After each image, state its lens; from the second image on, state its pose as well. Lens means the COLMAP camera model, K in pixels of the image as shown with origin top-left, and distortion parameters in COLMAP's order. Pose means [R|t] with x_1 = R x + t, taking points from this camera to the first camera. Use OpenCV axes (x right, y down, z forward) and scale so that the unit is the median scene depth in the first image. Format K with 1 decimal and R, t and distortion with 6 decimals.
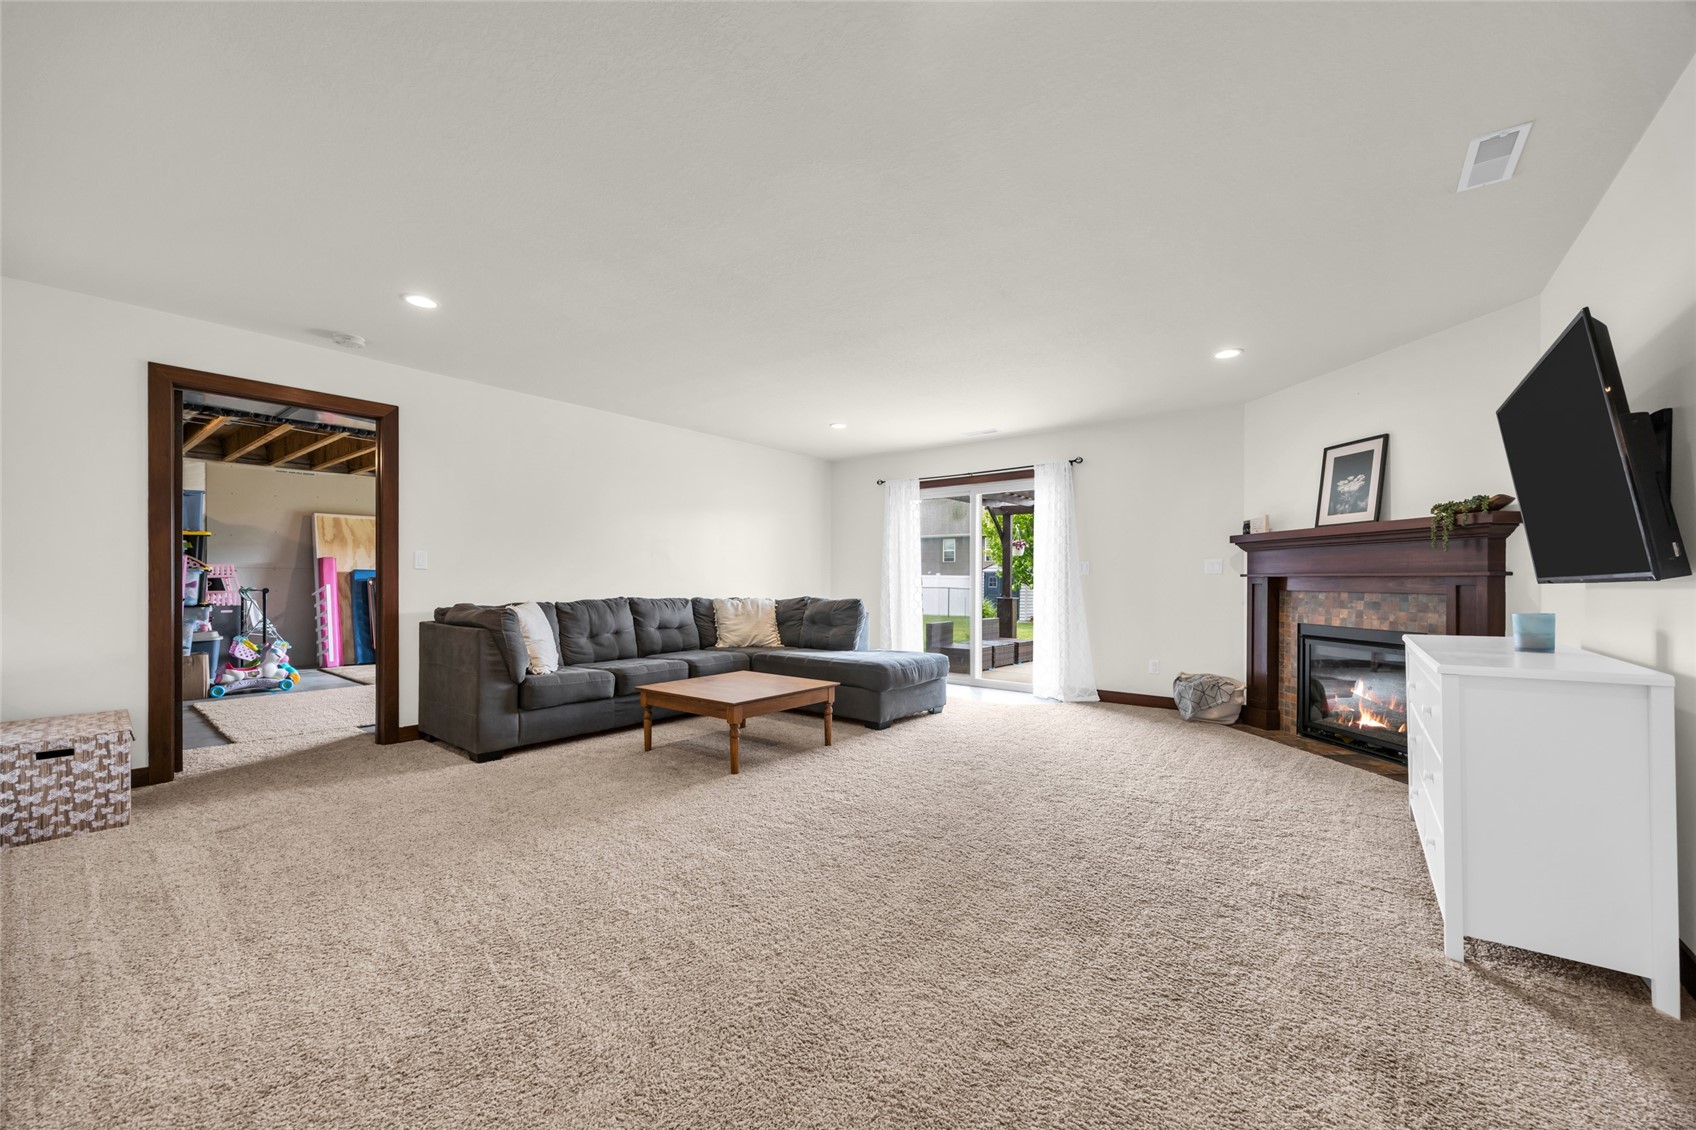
lens RADIAL K [[651.0, 0, 836.1], [0, 651.0, 576.8], [0, 0, 1]] dist [0.003328, -0.000811]
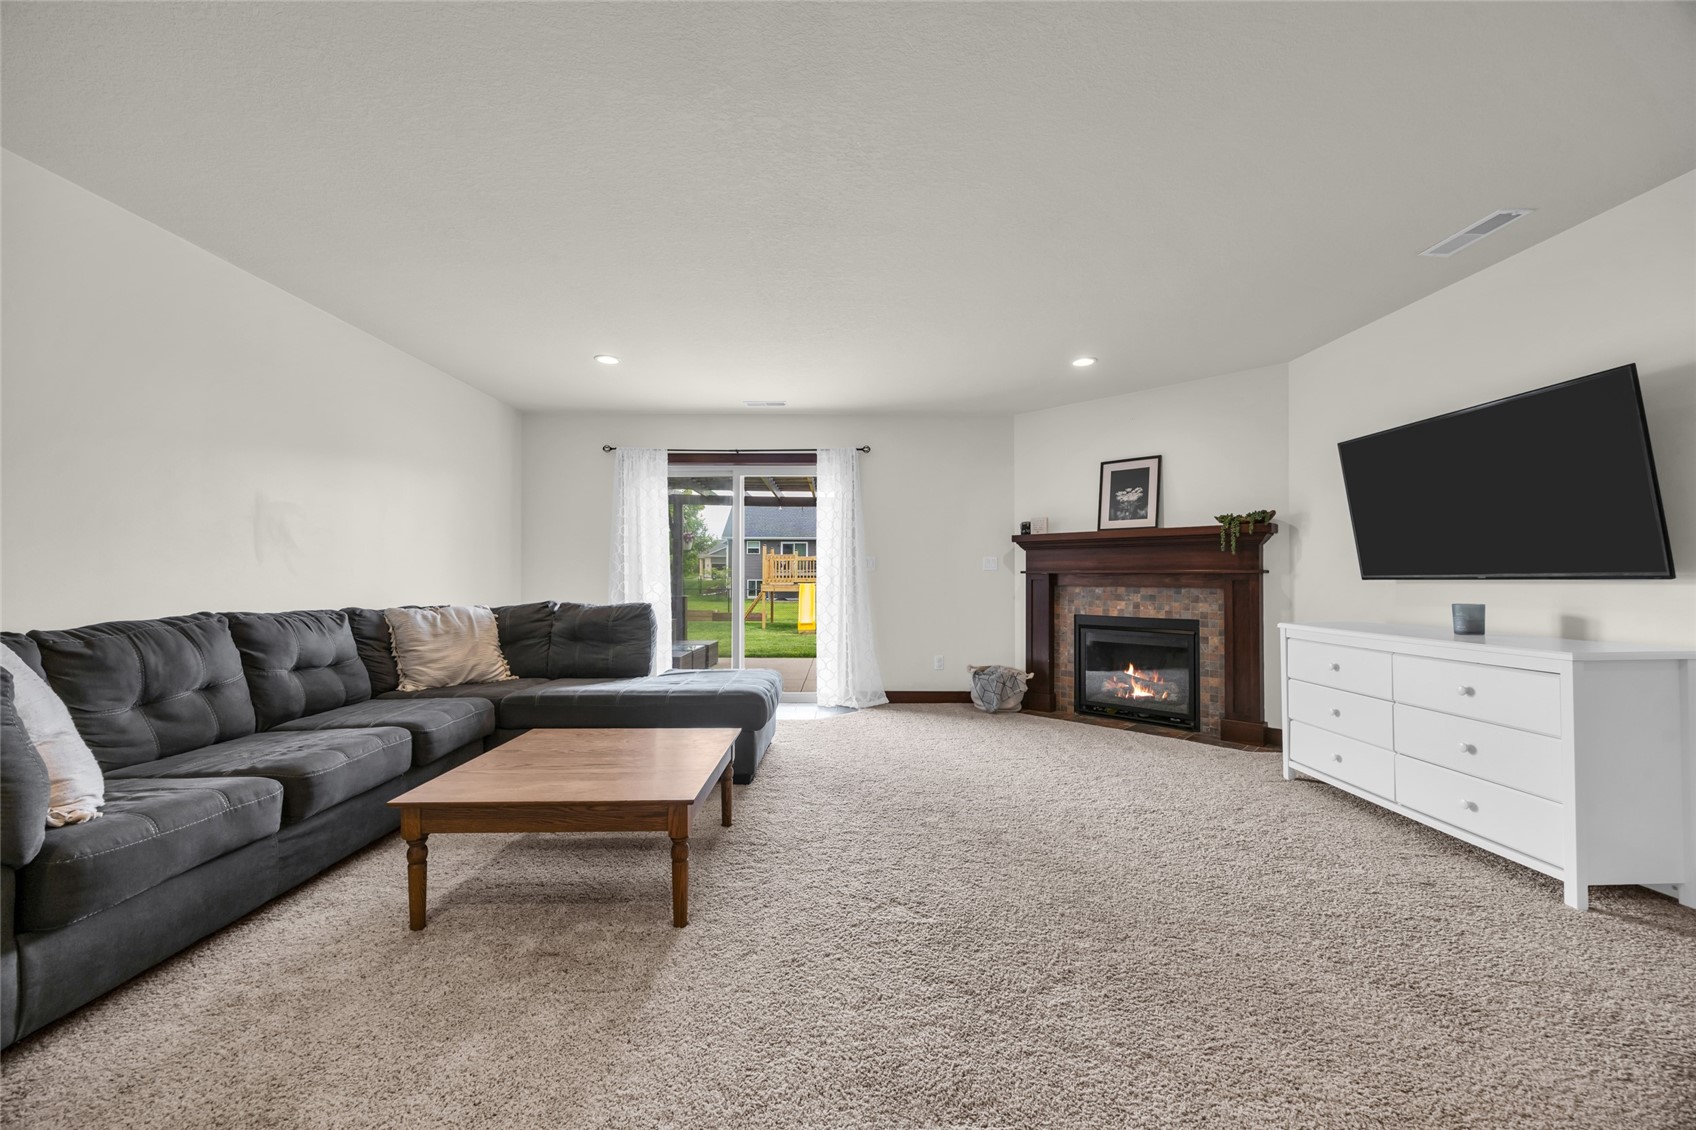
lens RADIAL K [[651.0, 0, 852.1], [0, 651.0, 567.7], [0, 0, 1]] dist [0.003328, -0.000811]
pose [[0.775521, 0.007012, 0.631283, -0.287427], [-0.002490, 0.999965, -0.008048, -0.000166], [-0.631317, 0.004670, 0.775511, 0.342108]]
